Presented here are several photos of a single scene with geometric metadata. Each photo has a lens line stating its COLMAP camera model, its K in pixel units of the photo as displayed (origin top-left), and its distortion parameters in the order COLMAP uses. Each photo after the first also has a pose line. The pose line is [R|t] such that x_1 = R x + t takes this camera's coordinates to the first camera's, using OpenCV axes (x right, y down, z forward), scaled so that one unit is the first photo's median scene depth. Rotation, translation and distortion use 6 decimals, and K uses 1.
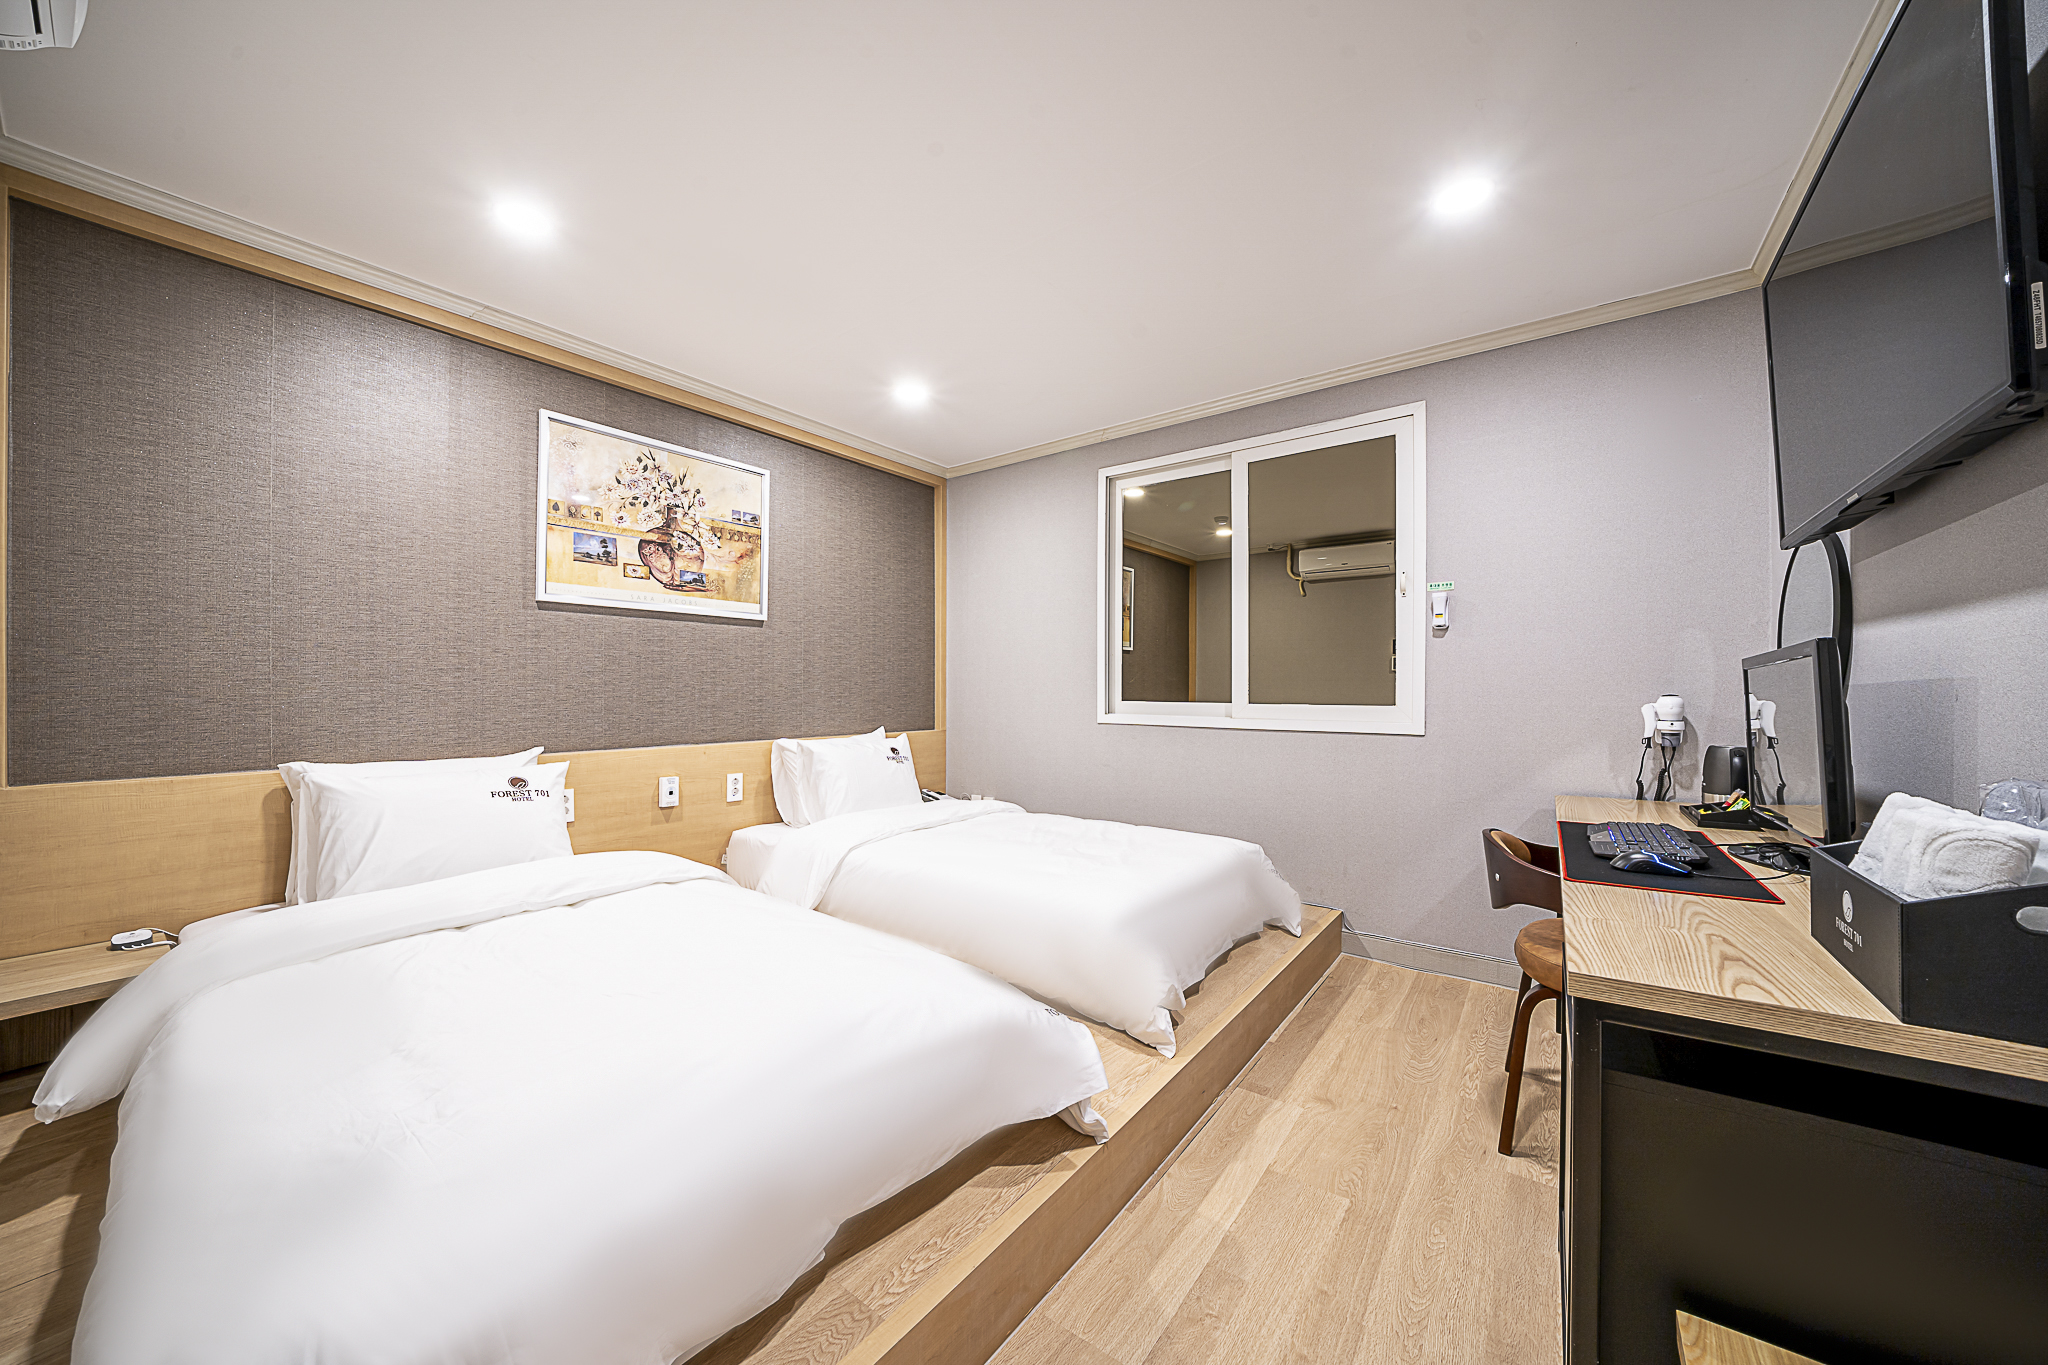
lens RADIAL K [[711.8, 0, 1025.1], [0, 711.8, 693.8], [0, 0, 1]] dist [-0.001807, -0.000054]
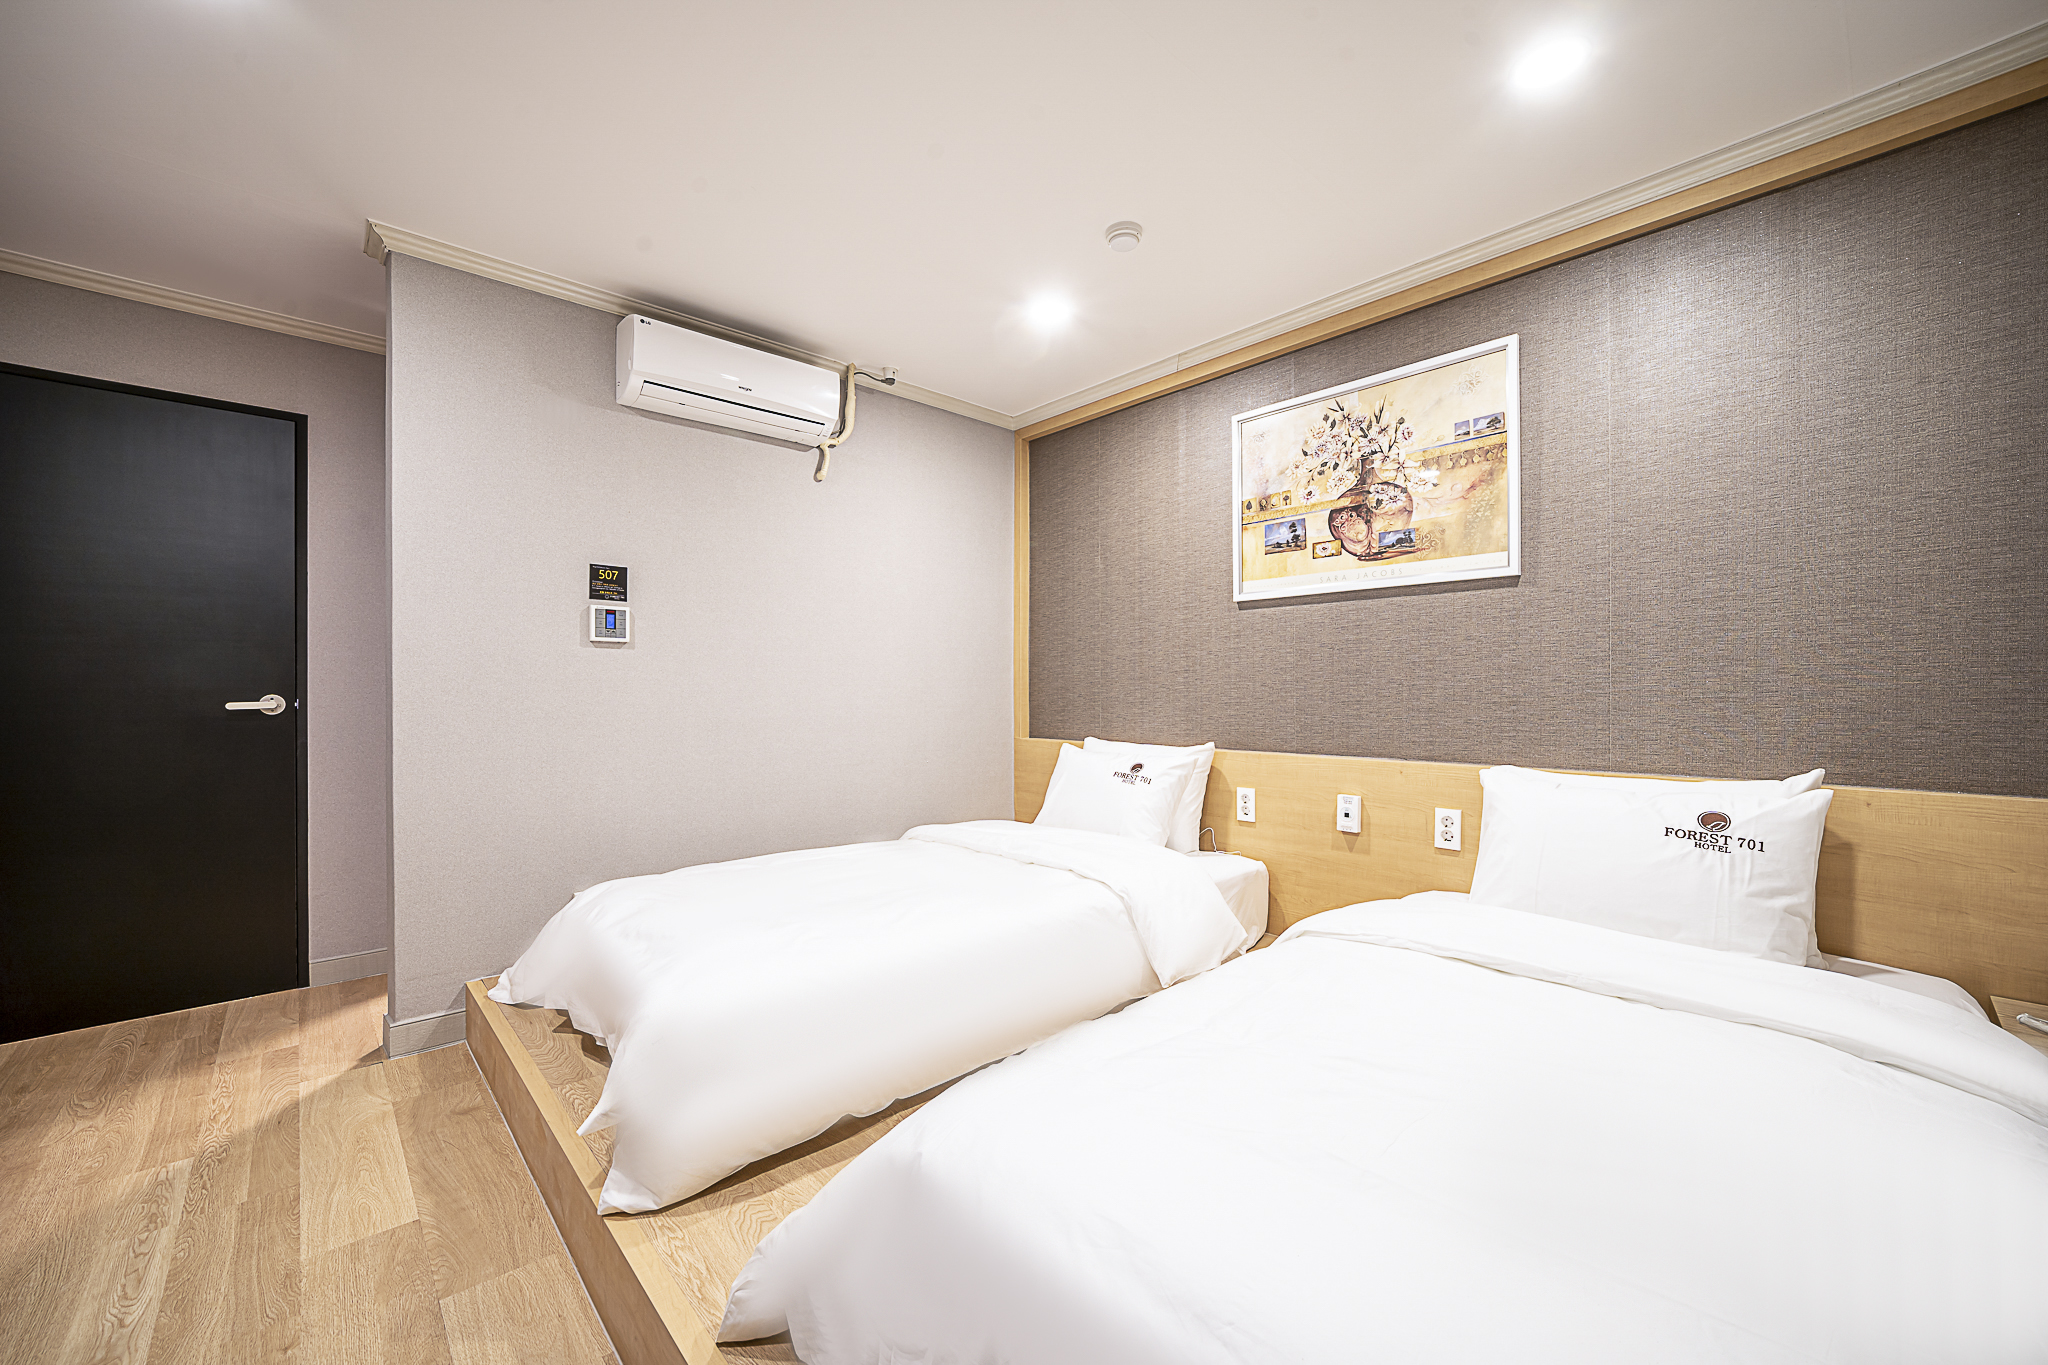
lens RADIAL K [[817.3, 0, 1022.2], [0, 817.3, 685.3], [0, 0, 1]] dist [0.002974, 0.000400]
pose [[-0.185903, -0.003198, -0.982563, 0.478596], [-0.000385, 0.999995, -0.003182, -0.004833], [0.982568, -0.000213, -0.185903, 0.806877]]
